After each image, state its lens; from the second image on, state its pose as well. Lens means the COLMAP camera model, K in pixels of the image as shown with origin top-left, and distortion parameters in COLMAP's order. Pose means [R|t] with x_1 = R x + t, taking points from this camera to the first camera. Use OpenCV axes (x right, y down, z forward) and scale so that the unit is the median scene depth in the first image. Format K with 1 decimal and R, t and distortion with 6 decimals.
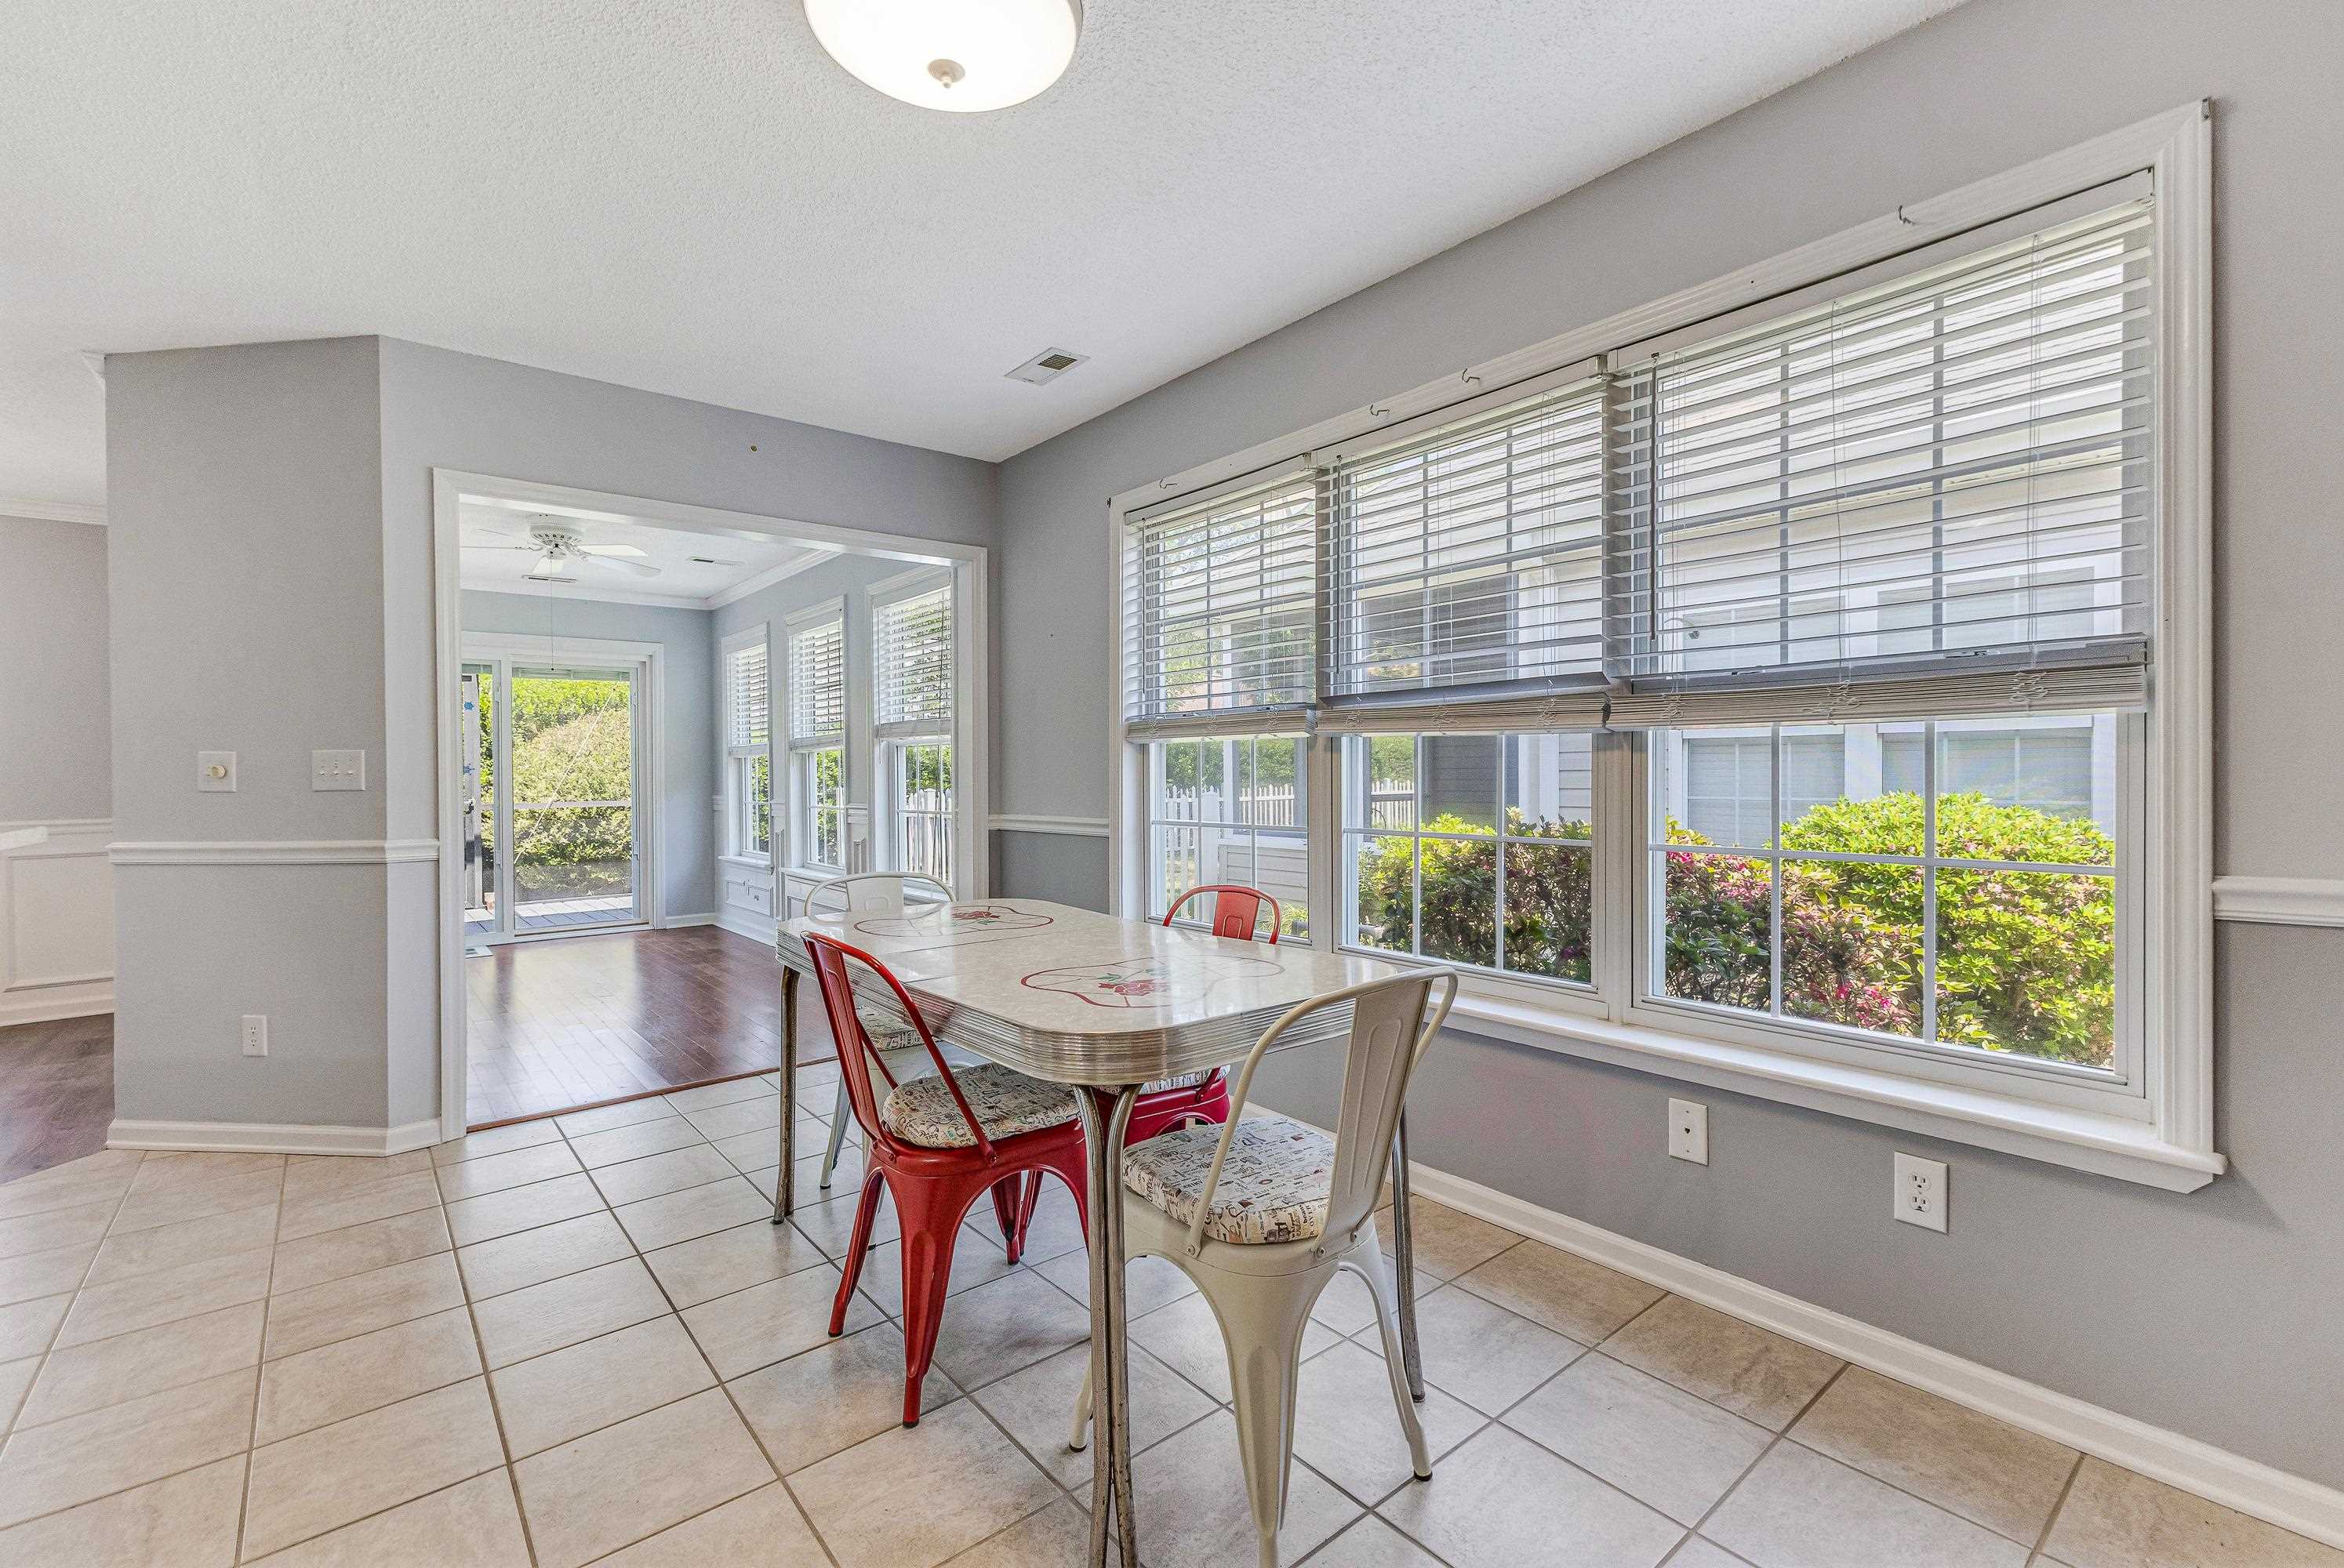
lens RADIAL K [[1041.5, 0, 1183.3], [0, 1041.5, 768.8], [0, 0, 1]] dist [0.004974, 0.002671]
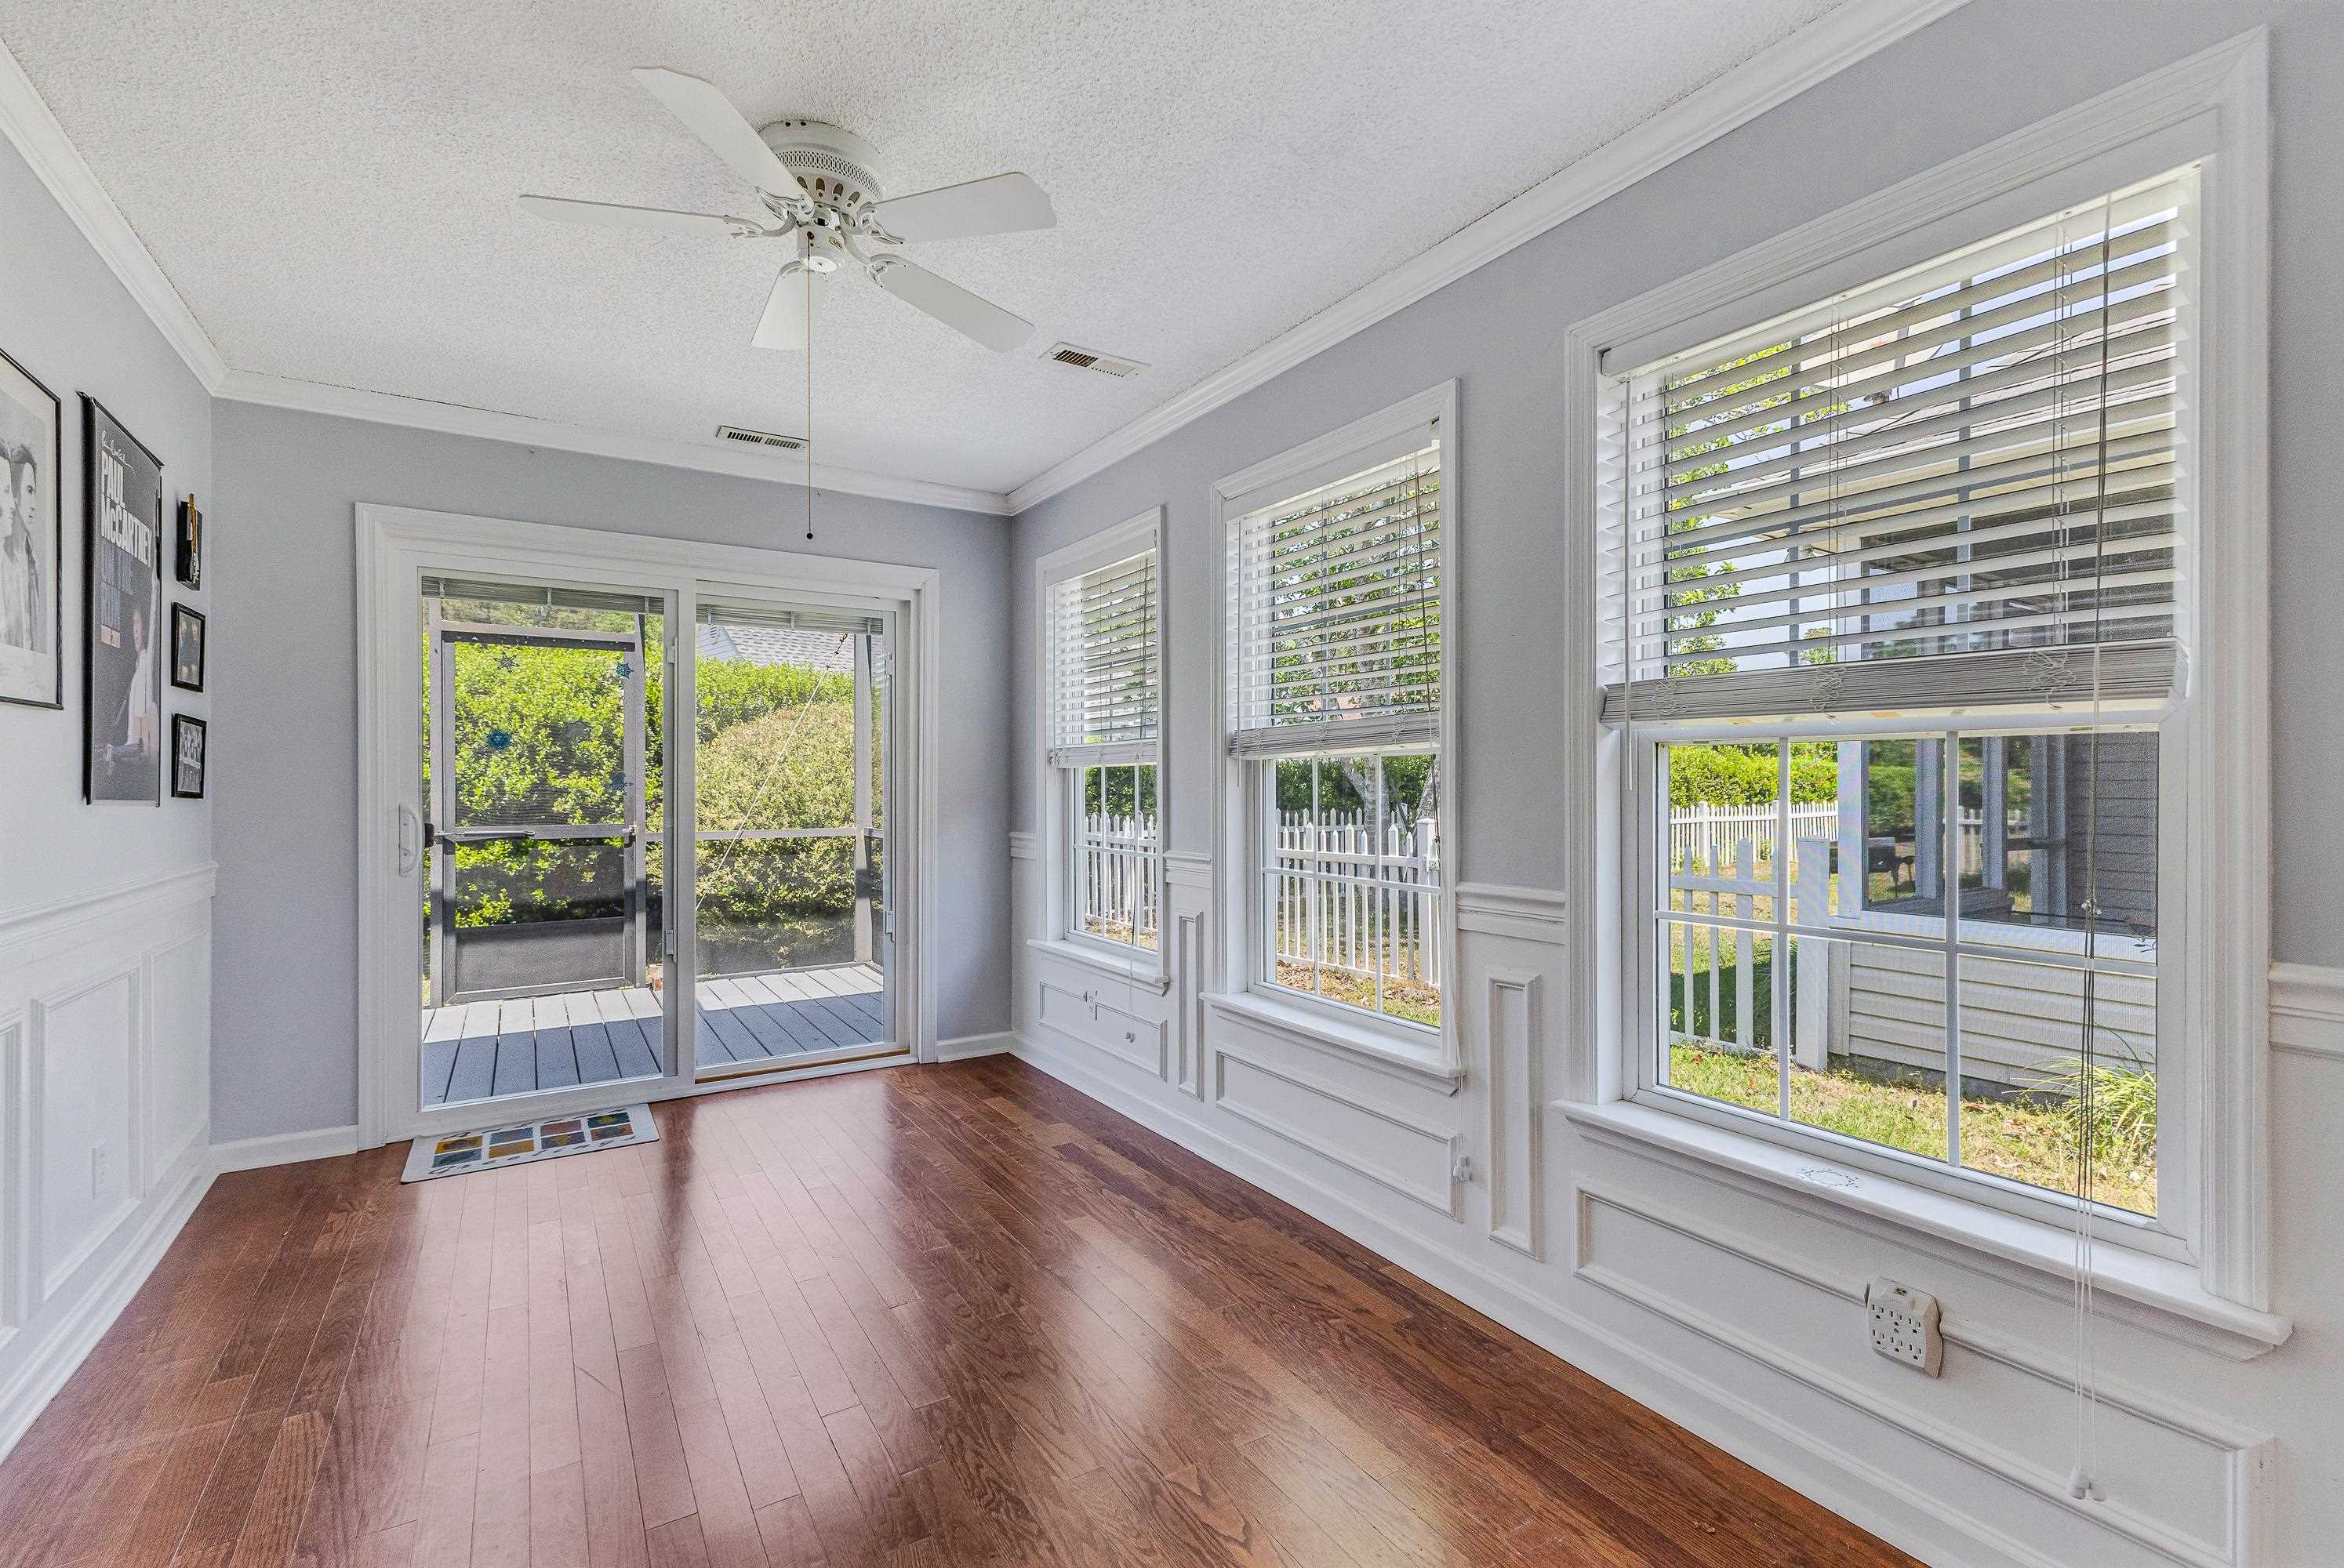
lens RADIAL K [[1041.5, 0, 1176.8], [0, 1041.5, 787.2], [0, 0, 1]] dist [0.004974, 0.002671]
pose [[0.992092, 0.012045, -0.124937, -0.232229], [-0.011454, 0.999920, 0.005445, -0.003060], [0.124993, -0.003971, 0.992150, 0.349840]]
